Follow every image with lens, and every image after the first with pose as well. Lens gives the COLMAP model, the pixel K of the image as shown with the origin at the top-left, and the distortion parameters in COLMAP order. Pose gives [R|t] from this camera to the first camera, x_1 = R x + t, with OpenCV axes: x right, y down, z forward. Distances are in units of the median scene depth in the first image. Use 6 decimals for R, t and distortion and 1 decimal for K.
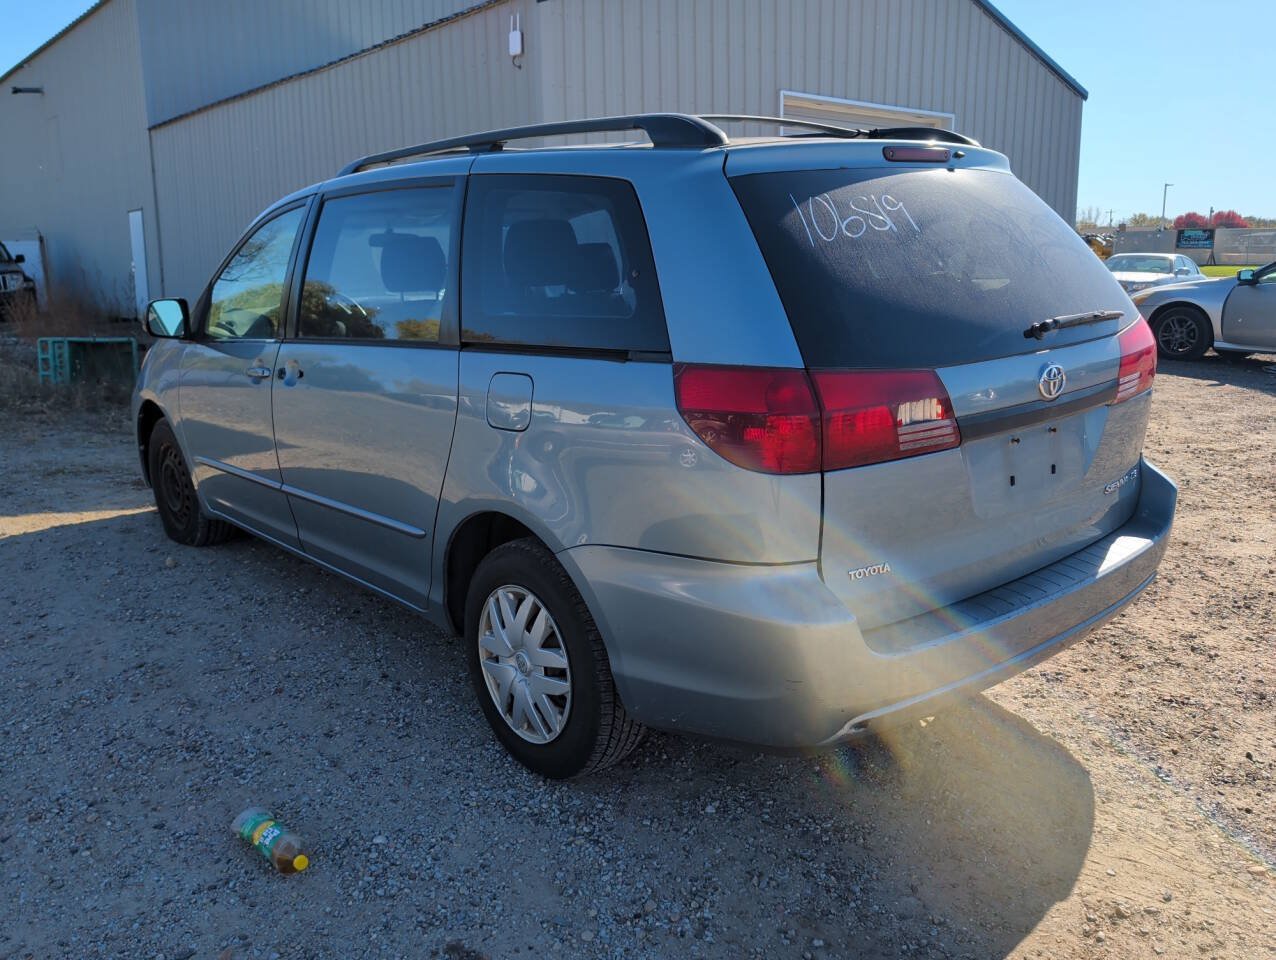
lens RADIAL K [[1071.6, 0, 643.1], [0, 1071.6, 473.2], [0, 0, 1]] dist [0.010100, -0.010241]
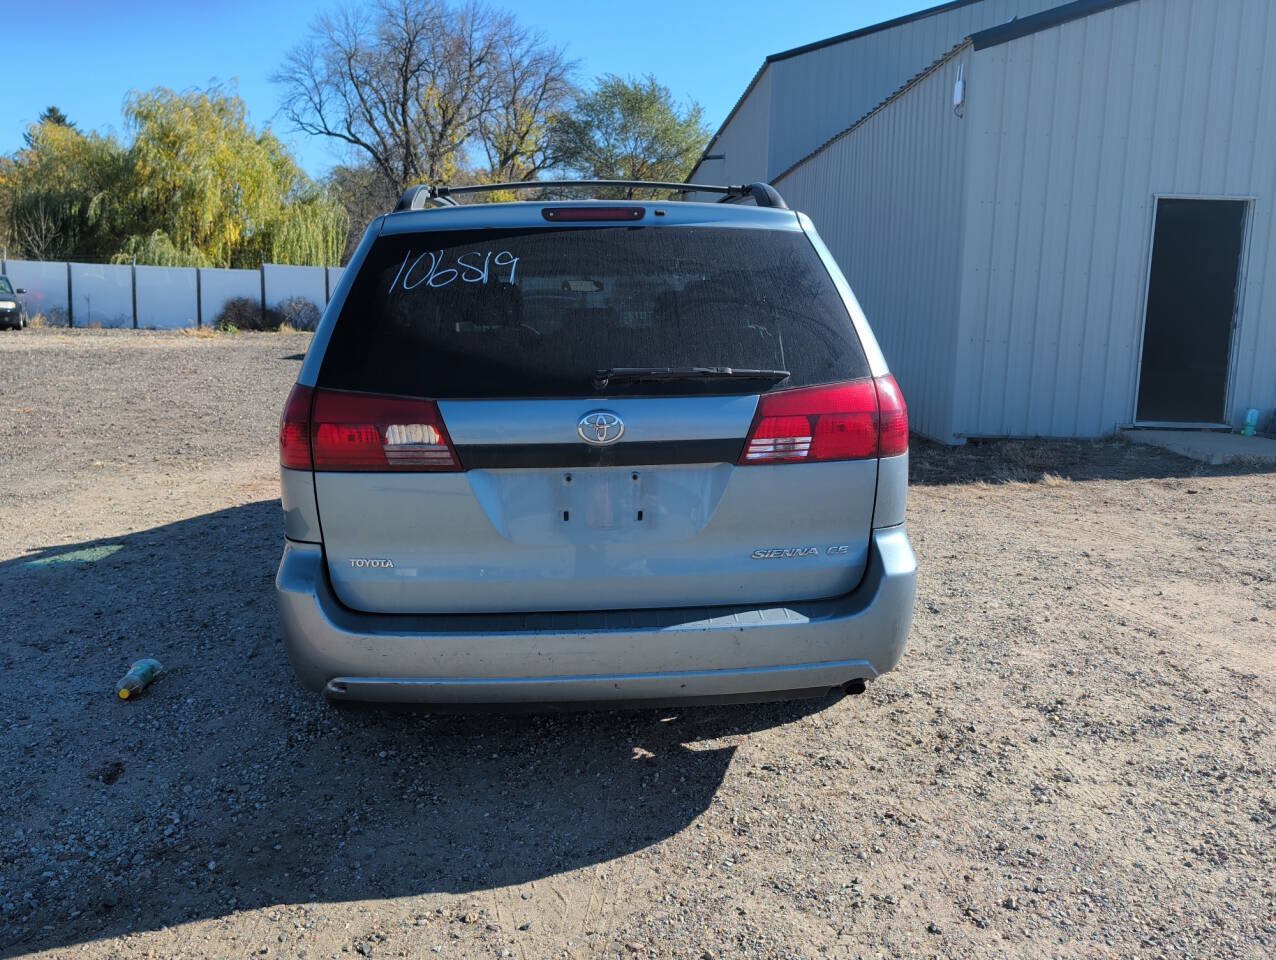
lens RADIAL K [[1073.9, 0, 636.2], [0, 1073.9, 461.1], [0, 0, 1]] dist [0.017115, -0.010978]
pose [[0.792460, 0.116868, -0.598622, 0.959064], [-0.147455, 0.989067, -0.002107, -0.051396], [0.591831, 0.089940, 0.801029, 0.165904]]
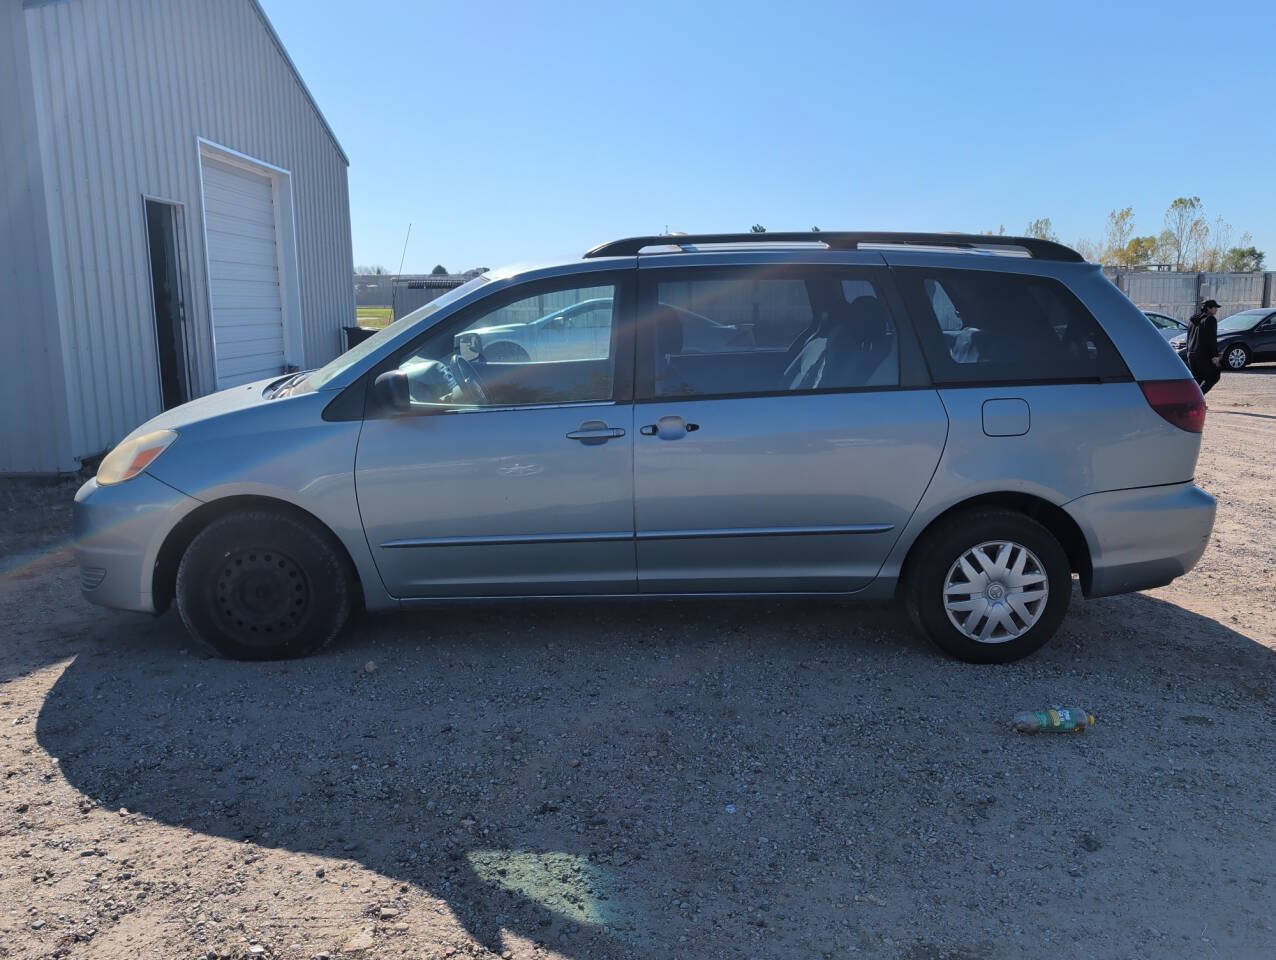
lens RADIAL K [[1081.2, 0, 638.0], [0, 1081.2, 480.0], [0, 0, 1]] dist [-0.007589, -0.000436]
pose [[0.623139, -0.129647, 0.771290, -1.620715], [0.154132, 0.987182, 0.041411, -0.120747], [-0.766773, 0.093075, 0.635135, 0.421896]]
